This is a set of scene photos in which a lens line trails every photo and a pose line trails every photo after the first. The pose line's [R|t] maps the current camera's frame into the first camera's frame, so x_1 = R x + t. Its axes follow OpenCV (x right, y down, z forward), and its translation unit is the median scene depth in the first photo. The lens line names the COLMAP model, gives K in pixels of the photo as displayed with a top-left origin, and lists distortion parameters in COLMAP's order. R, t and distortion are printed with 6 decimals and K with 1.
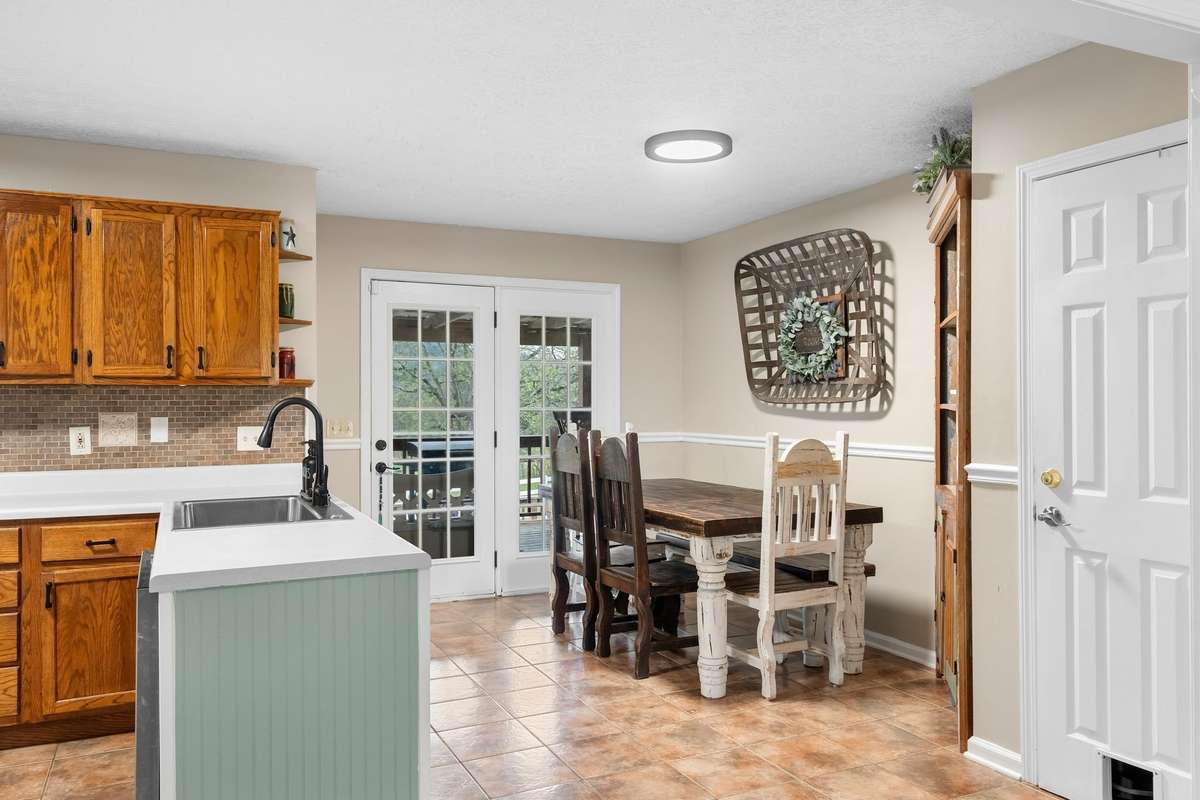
lens RADIAL K [[893.6, 0, 599.7], [0, 893.6, 399.1], [0, 0, 1]] dist [0.003955, -0.002198]
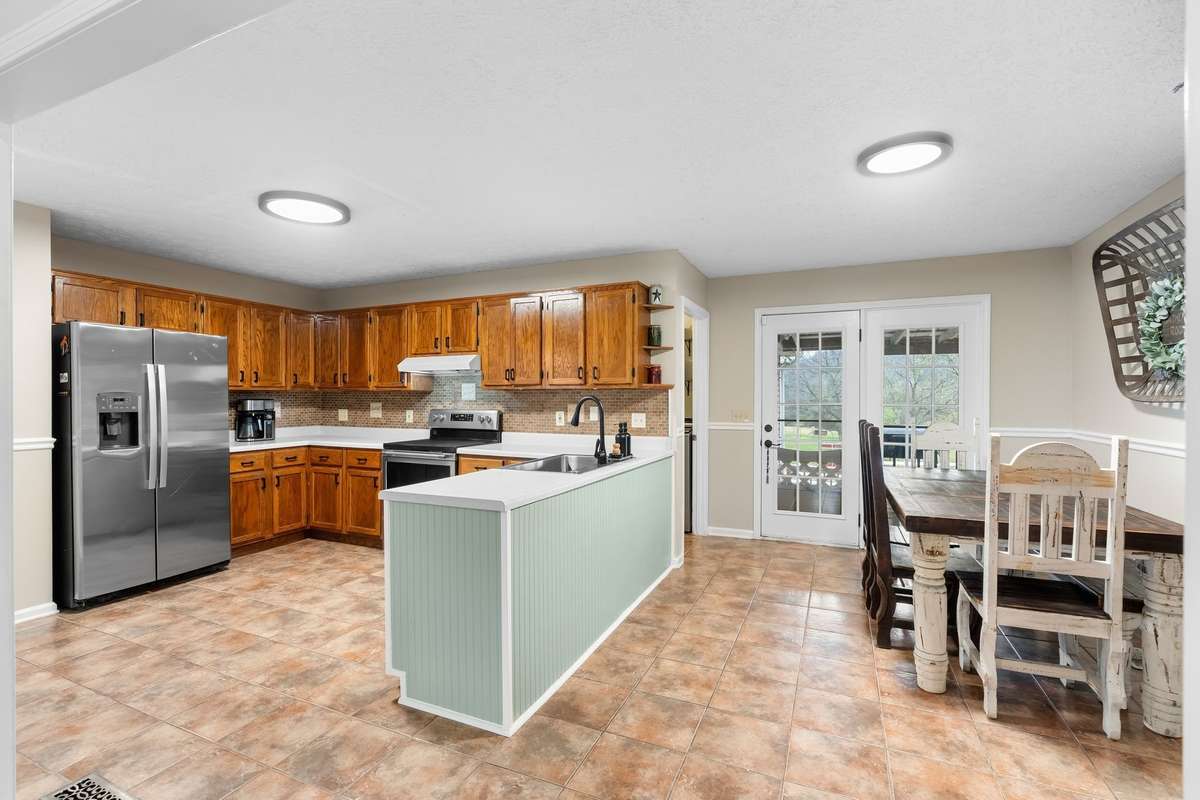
lens RADIAL K [[532.8, 0, 602.0], [0, 532.8, 402.0], [0, 0, 1]] dist [-0.007277, 0.002121]
pose [[0.652460, 0.007998, -0.757781, 0.337382], [-0.001068, 0.999953, 0.009634, 0.000376], [0.757823, -0.005476, 0.652438, 0.323656]]
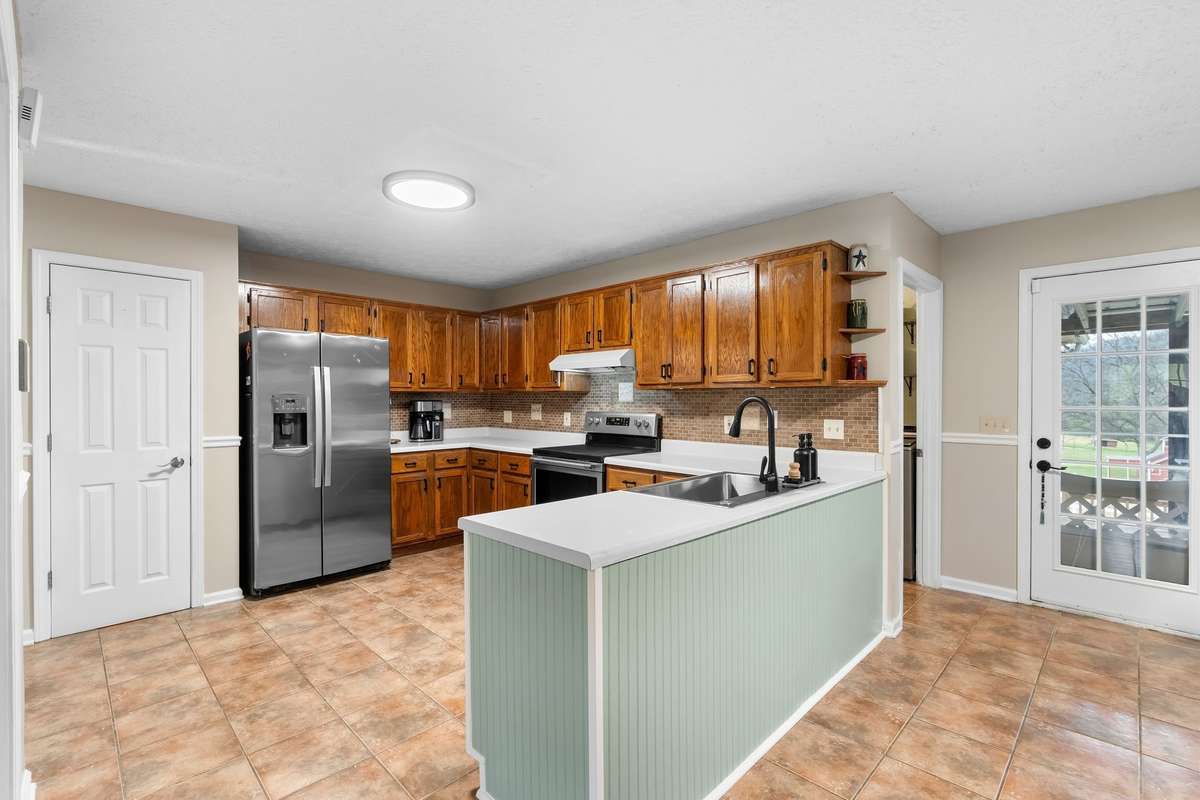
lens RADIAL K [[532.8, 0, 599.6], [0, 532.8, 400.2], [0, 0, 1]] dist [-0.007277, 0.002121]
pose [[0.333578, 0.004263, -0.942713, 0.211079], [0.000424, 0.999989, 0.004672, 0.000226], [0.942722, -0.001959, 0.333572, 0.478455]]
